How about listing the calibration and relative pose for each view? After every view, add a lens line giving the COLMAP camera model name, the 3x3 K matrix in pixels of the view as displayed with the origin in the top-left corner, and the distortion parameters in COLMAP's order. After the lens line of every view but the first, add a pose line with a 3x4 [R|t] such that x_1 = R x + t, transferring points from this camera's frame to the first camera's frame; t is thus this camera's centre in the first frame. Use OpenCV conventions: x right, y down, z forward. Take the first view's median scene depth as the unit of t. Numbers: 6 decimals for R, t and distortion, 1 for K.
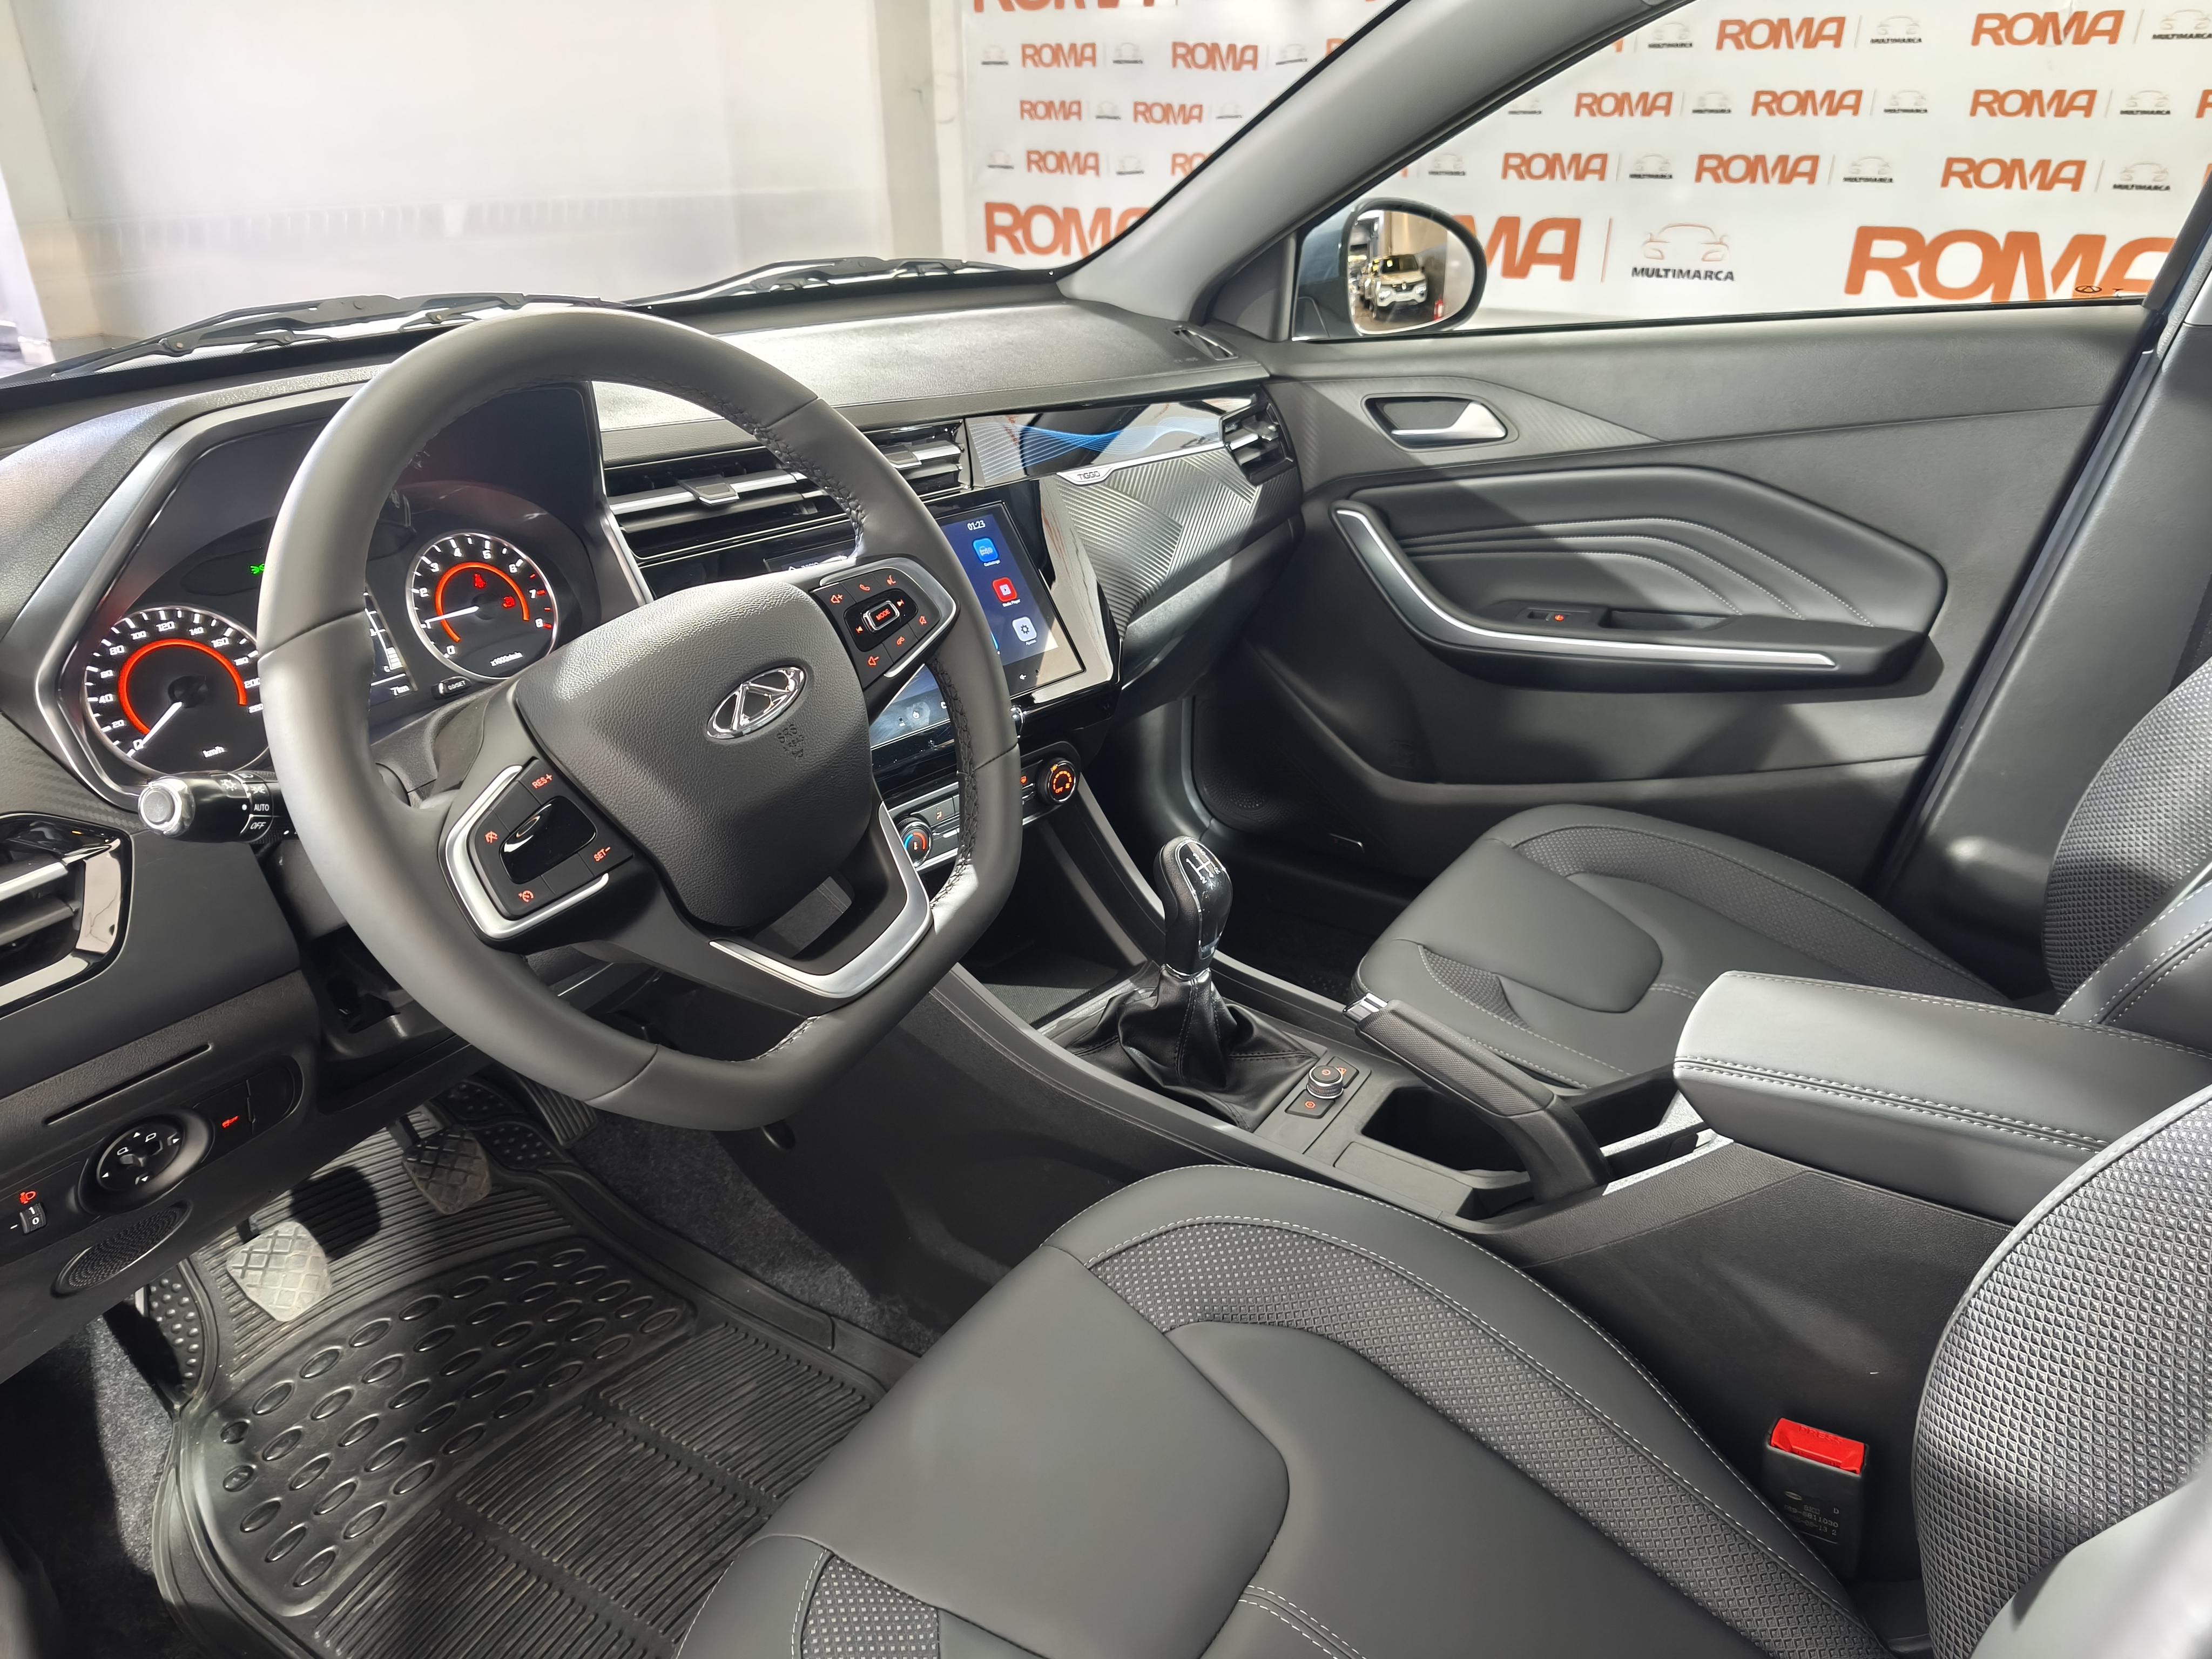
lens RADIAL K [[1438.5, 0, 1107.5], [0, 1438.5, 822.6], [0, 0, 1]] dist [0.059066, -0.042619]
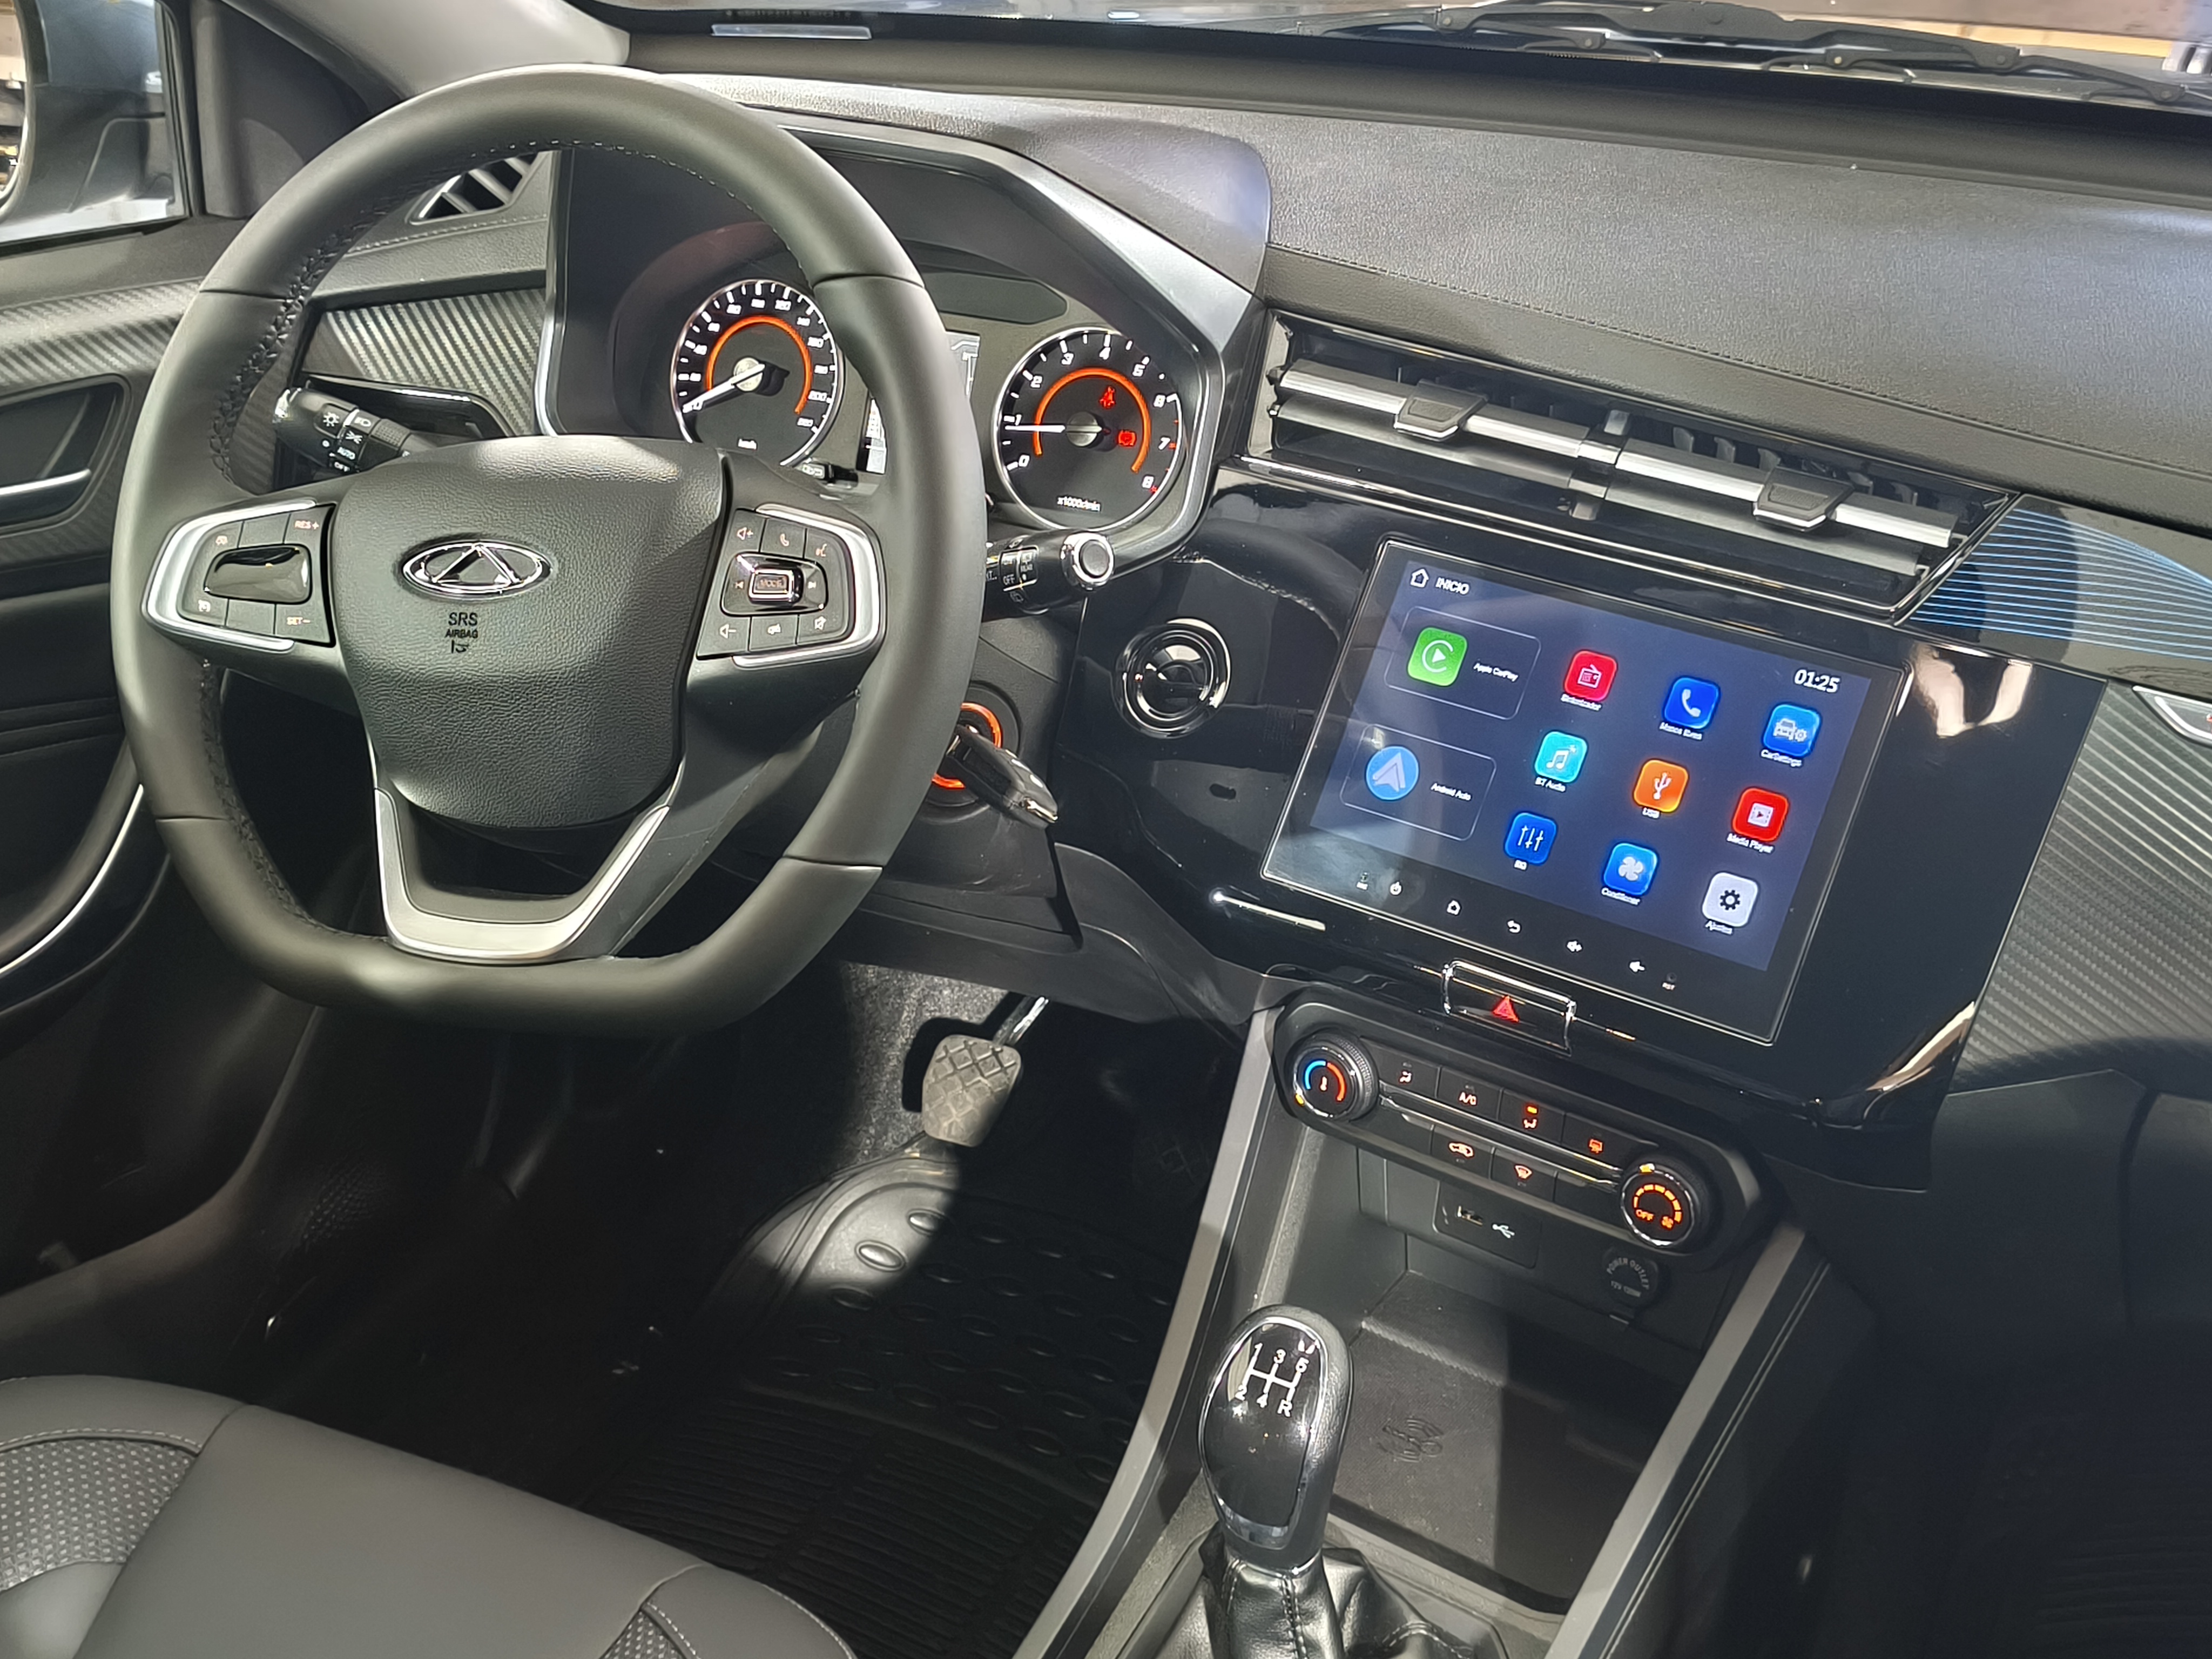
lens RADIAL K [[2788.5, 0, 1108.9], [0, 2788.5, 797.2], [0, 0, 1]] dist [0.041166, -0.045398]
pose [[0.132081, 0.454213, -0.881048, 0.814240], [-0.437748, 0.824194, 0.359278, -0.457456], [0.889343, 0.338223, 0.307691, 0.572299]]
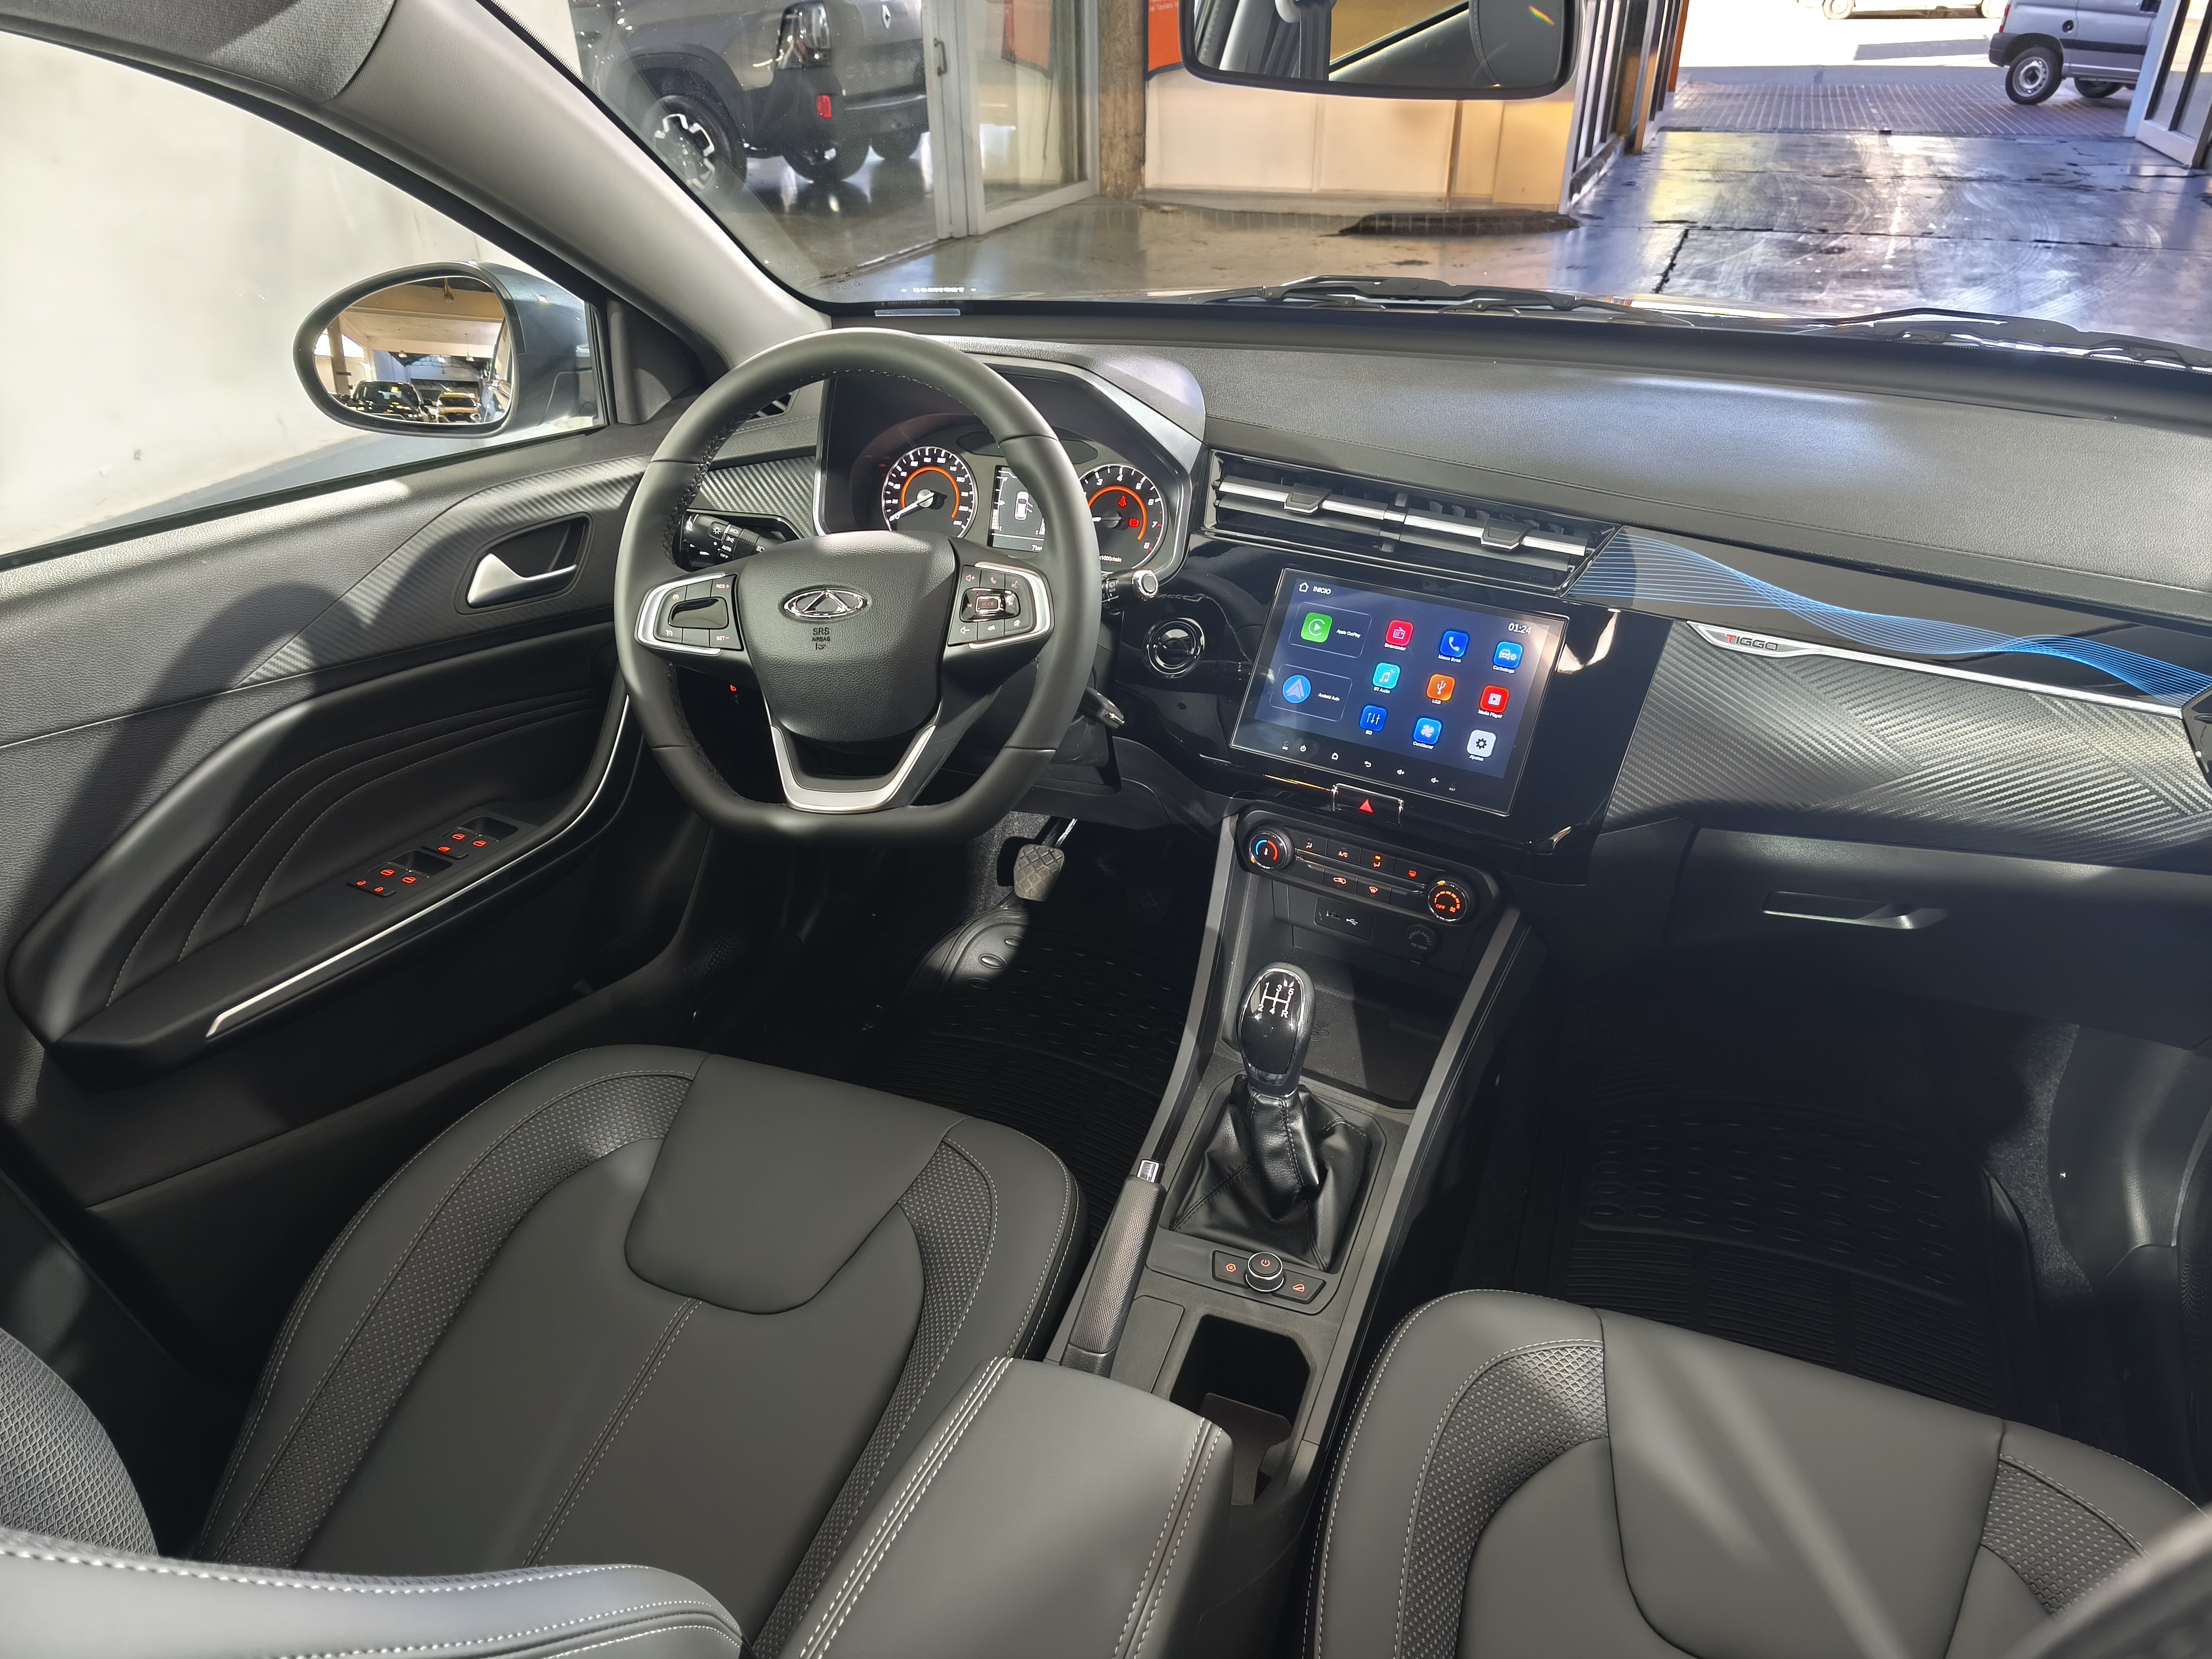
lens RADIAL K [[1438.5, 0, 1107.5], [0, 1438.5, 822.6], [0, 0, 1]] dist [0.059066, -0.042619]
pose [[0.220658, 0.501046, -0.836817, 0.792651], [-0.416262, 0.824282, 0.383778, -0.395096], [0.882063, 0.263652, 0.390451, 0.475634]]
